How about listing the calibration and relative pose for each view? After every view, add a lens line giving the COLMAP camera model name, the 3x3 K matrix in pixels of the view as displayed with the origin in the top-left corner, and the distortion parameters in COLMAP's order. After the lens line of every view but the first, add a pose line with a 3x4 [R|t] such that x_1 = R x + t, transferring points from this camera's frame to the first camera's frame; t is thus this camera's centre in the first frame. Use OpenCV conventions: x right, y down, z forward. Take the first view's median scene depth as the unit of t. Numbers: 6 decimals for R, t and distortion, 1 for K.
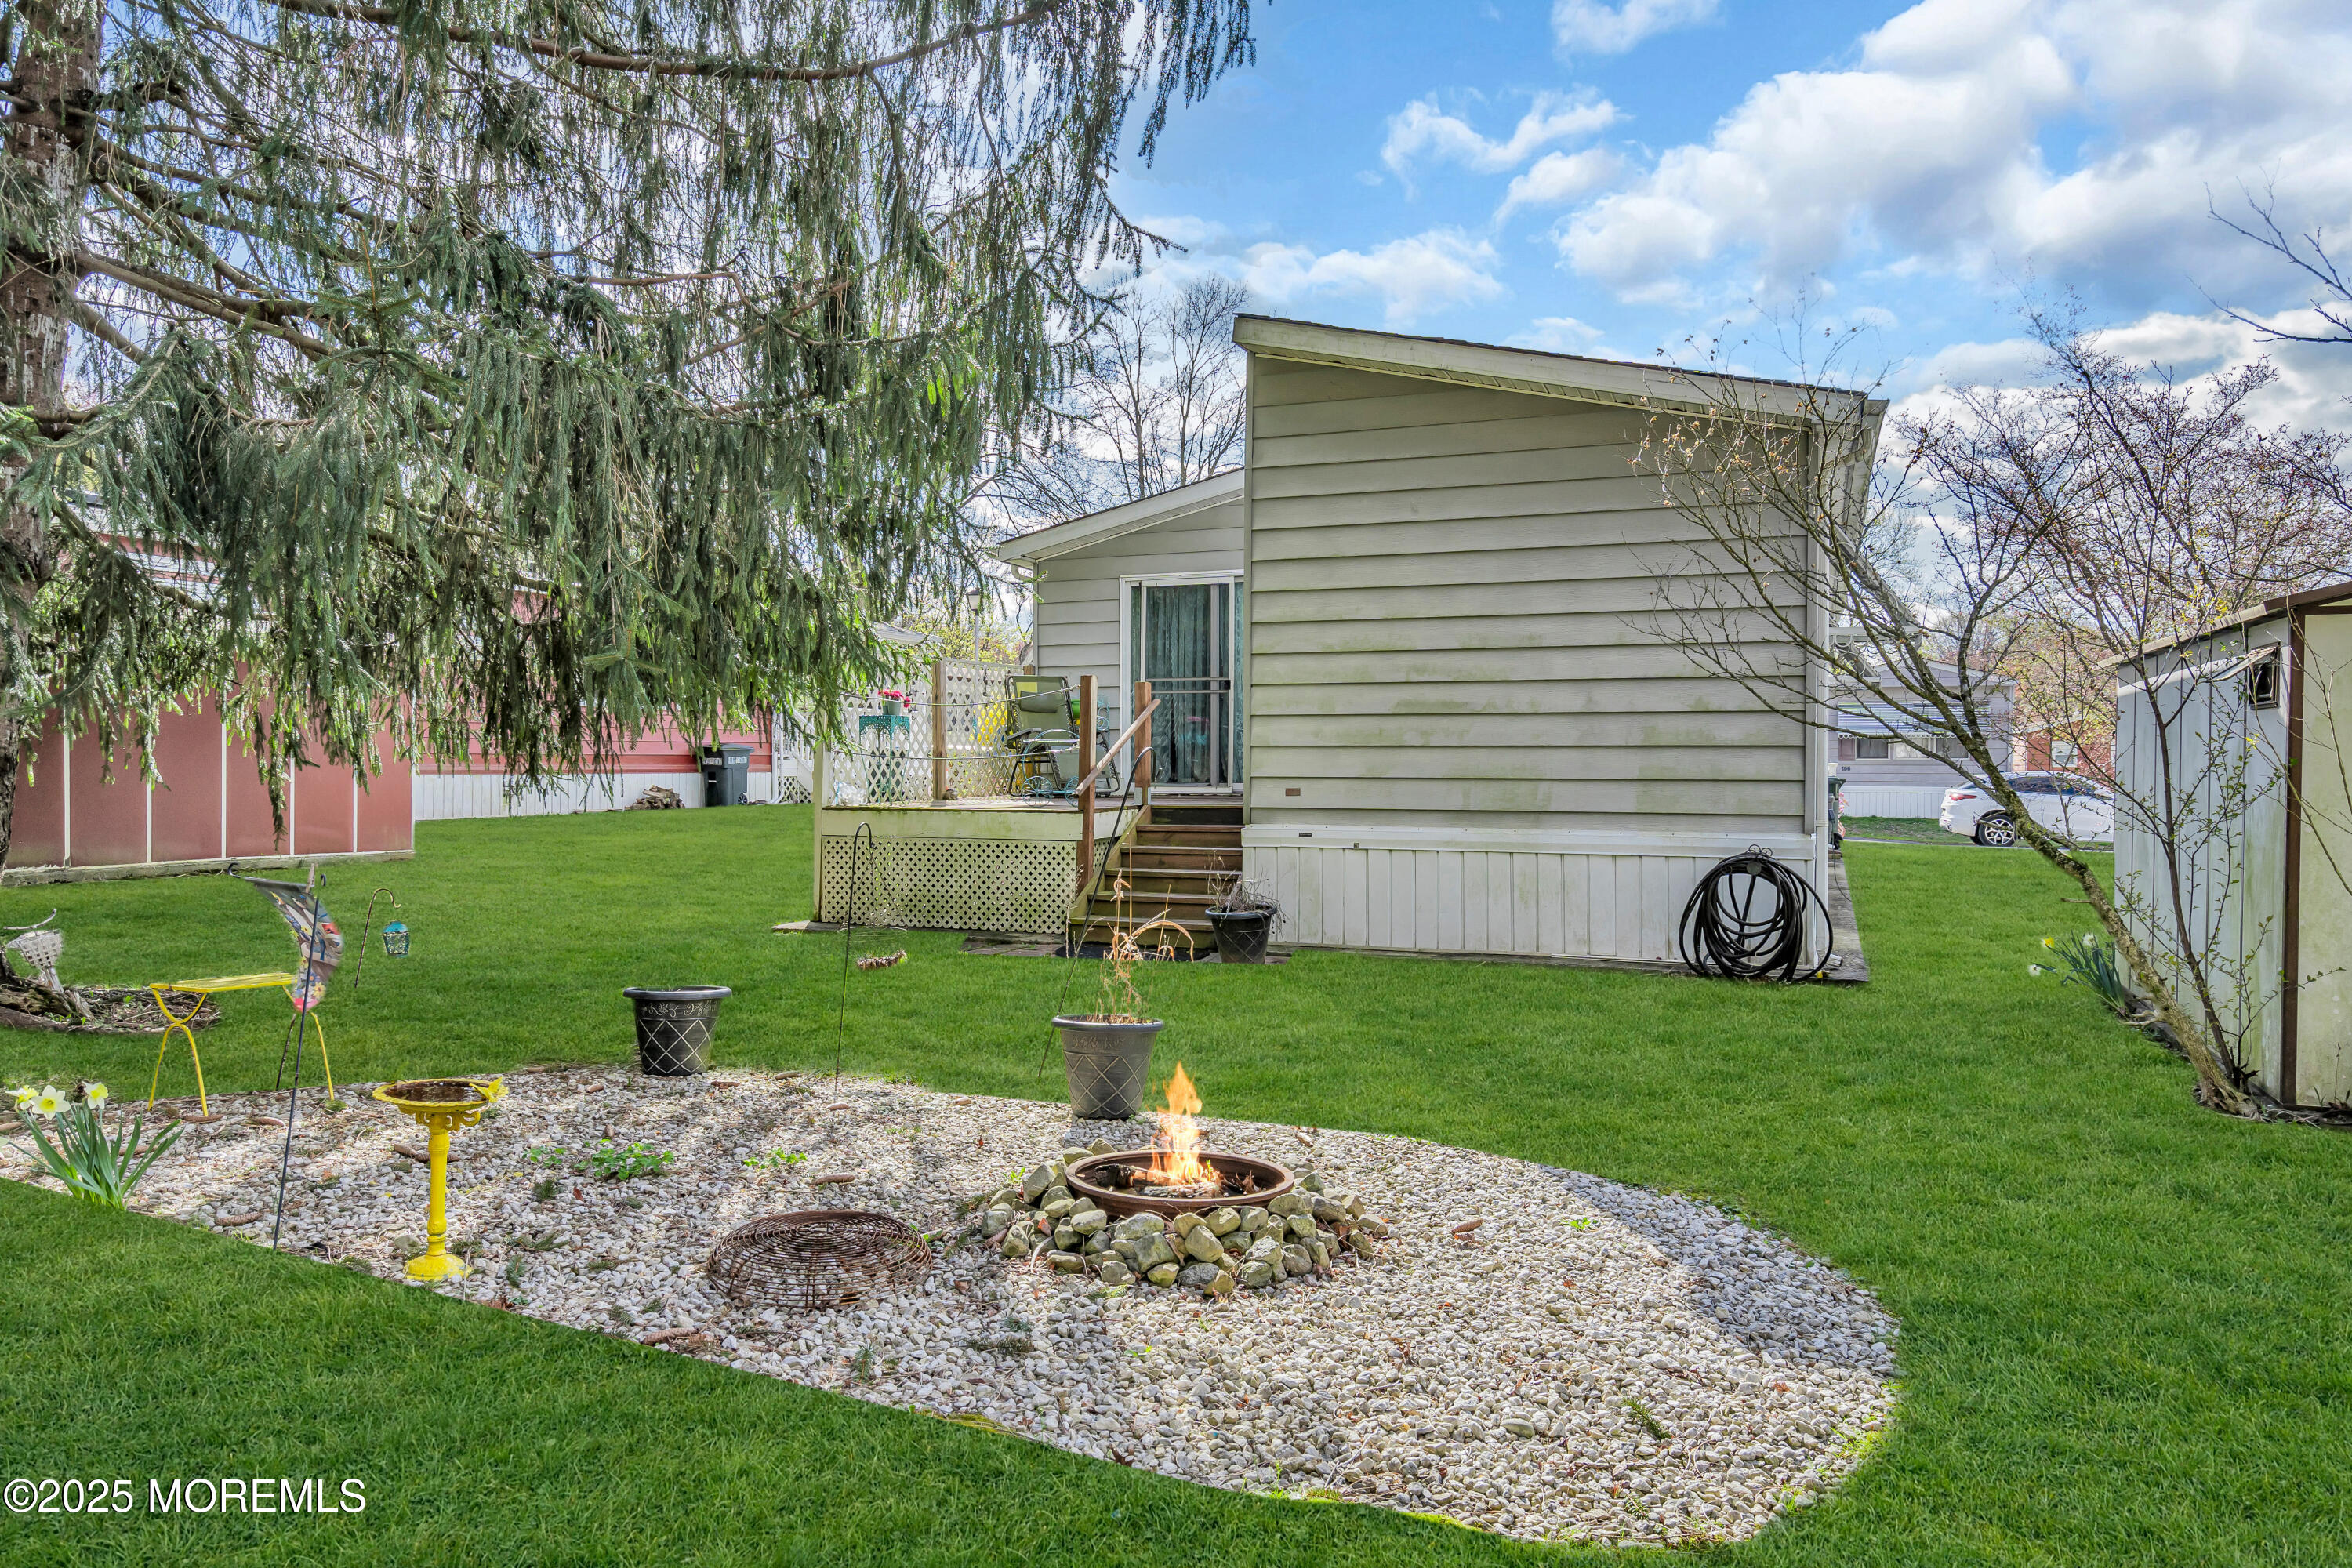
lens RADIAL K [[1574.1, 0, 1174.8], [0, 1574.1, 781.1], [0, 0, 1]] dist [-0.000970, -0.001785]
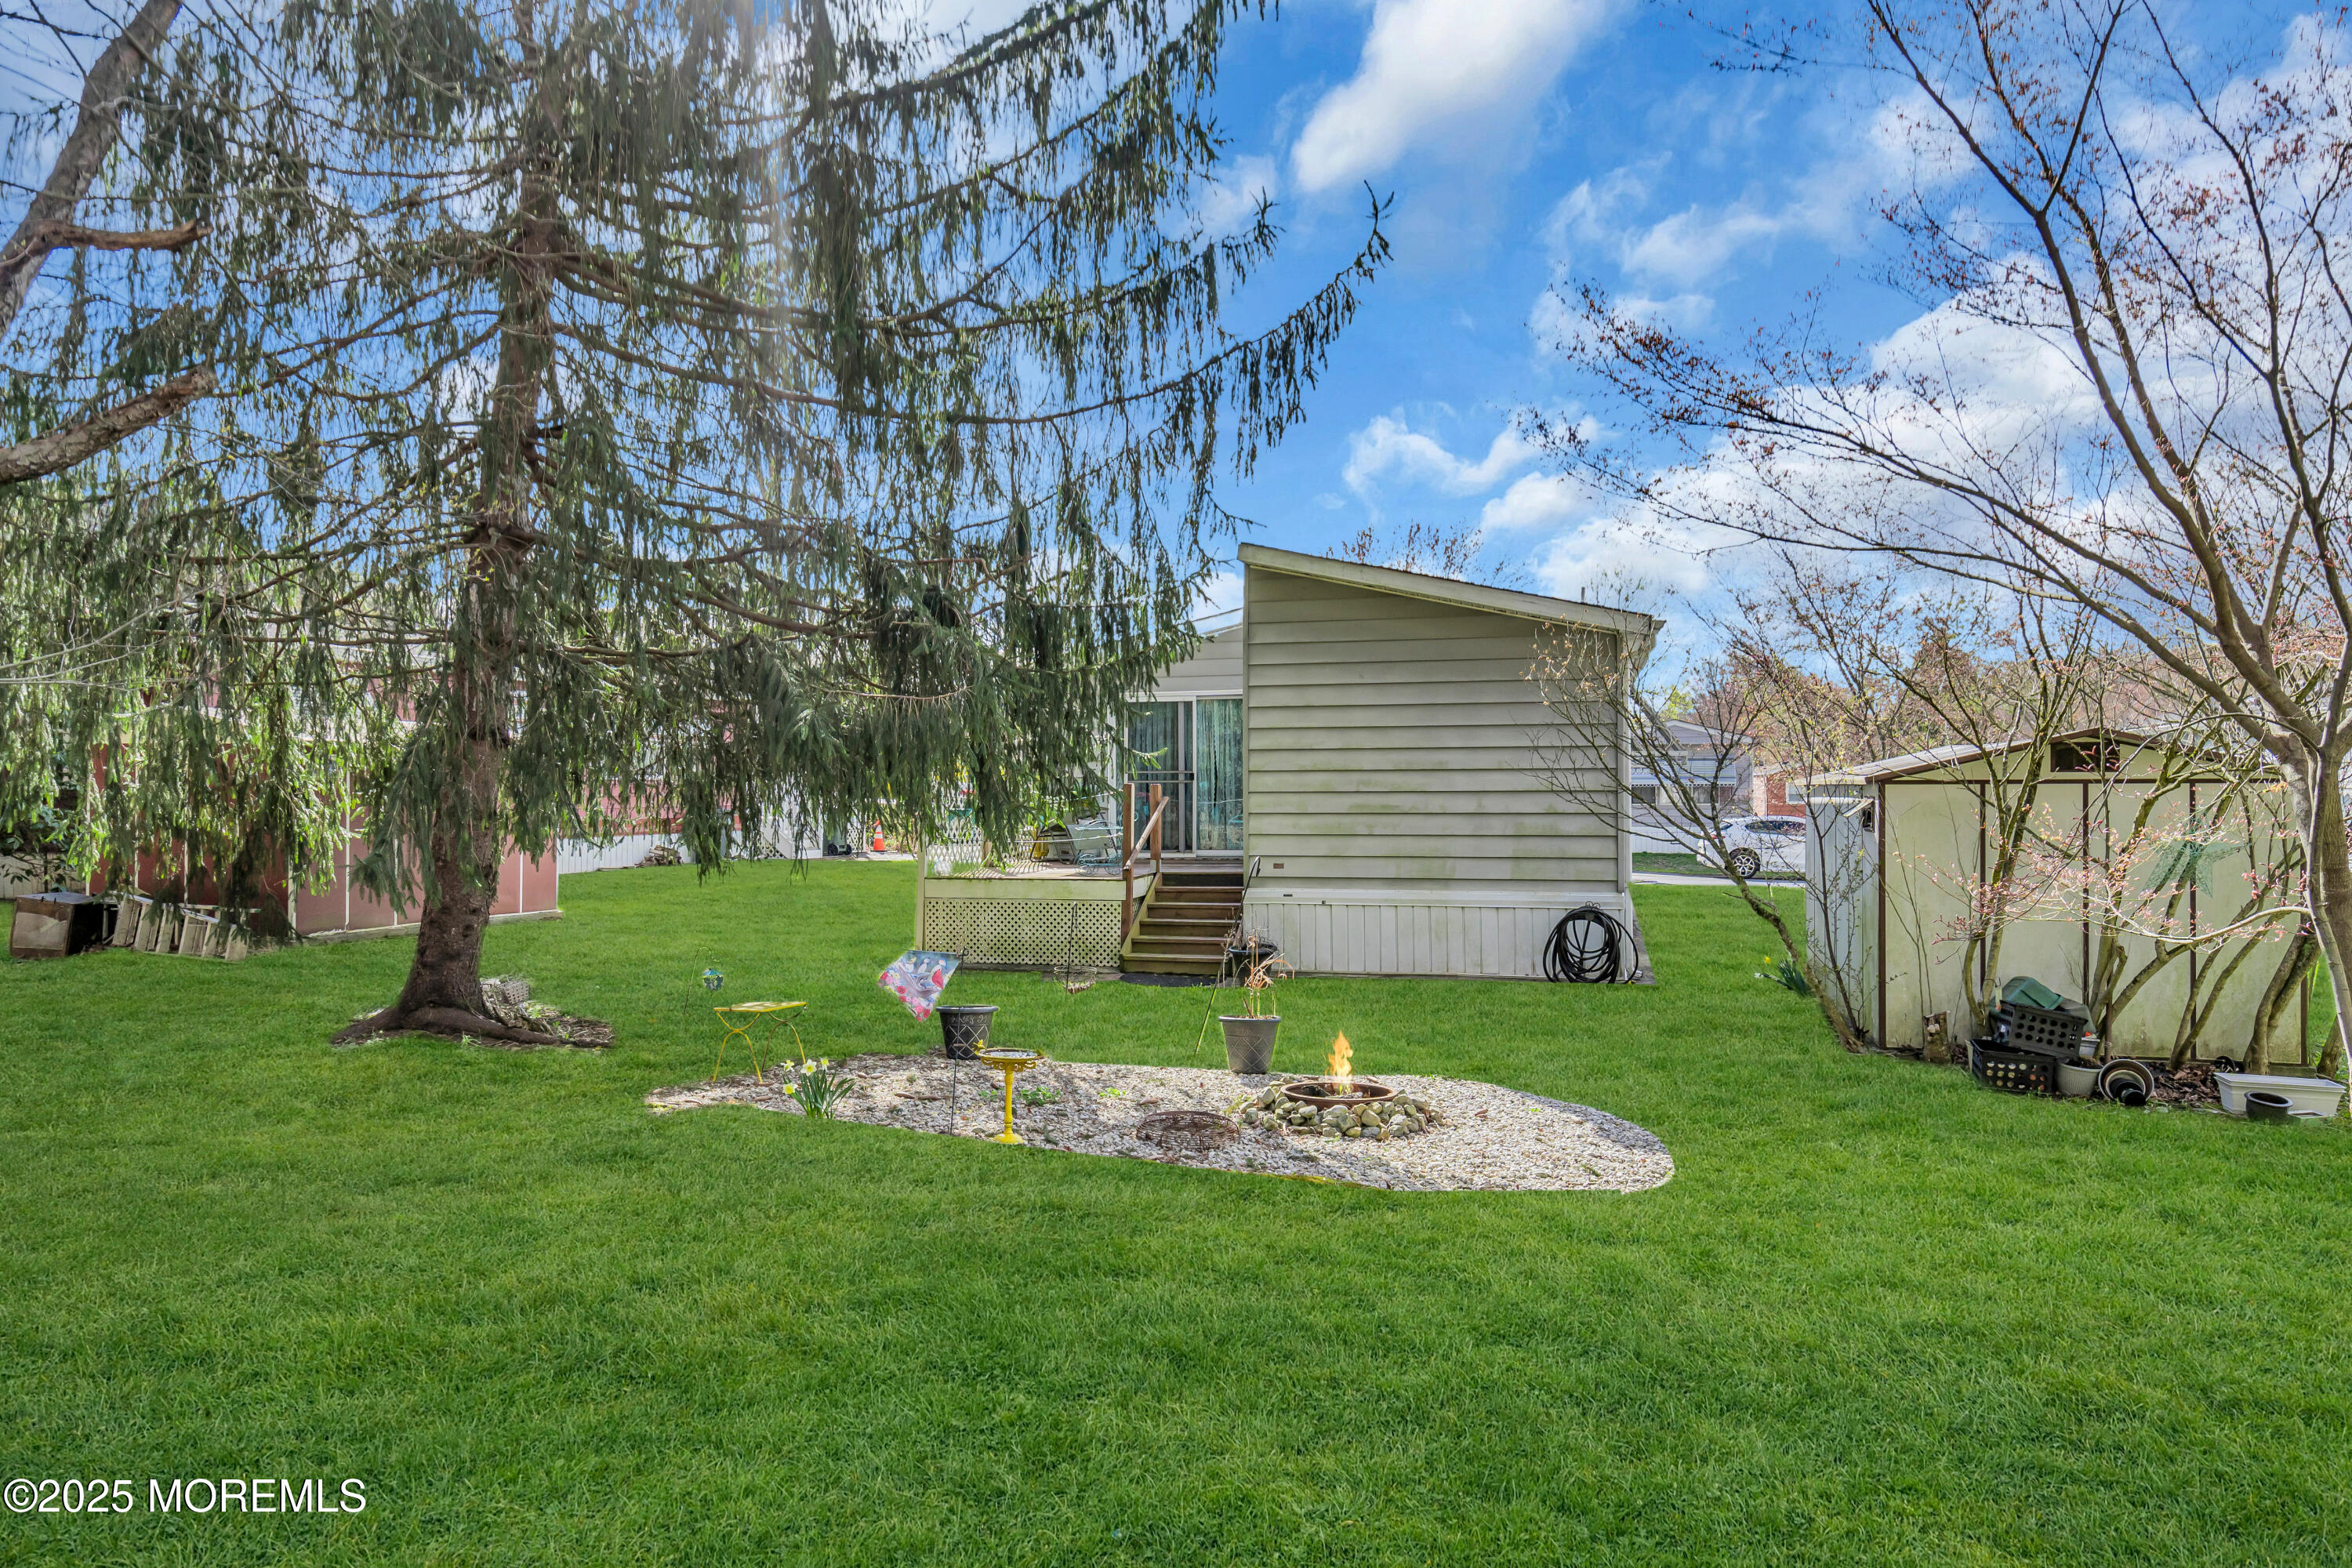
lens RADIAL K [[1485.6, 0, 1175.6], [0, 1485.6, 781.1], [0, 0, 1]] dist [-0.004281, -0.000024]
pose [[0.993006, -0.005877, 0.117919, -0.218710], [0.008461, 0.999735, -0.021429, -0.051555], [-0.117762, 0.022277, 0.992792, -0.433901]]
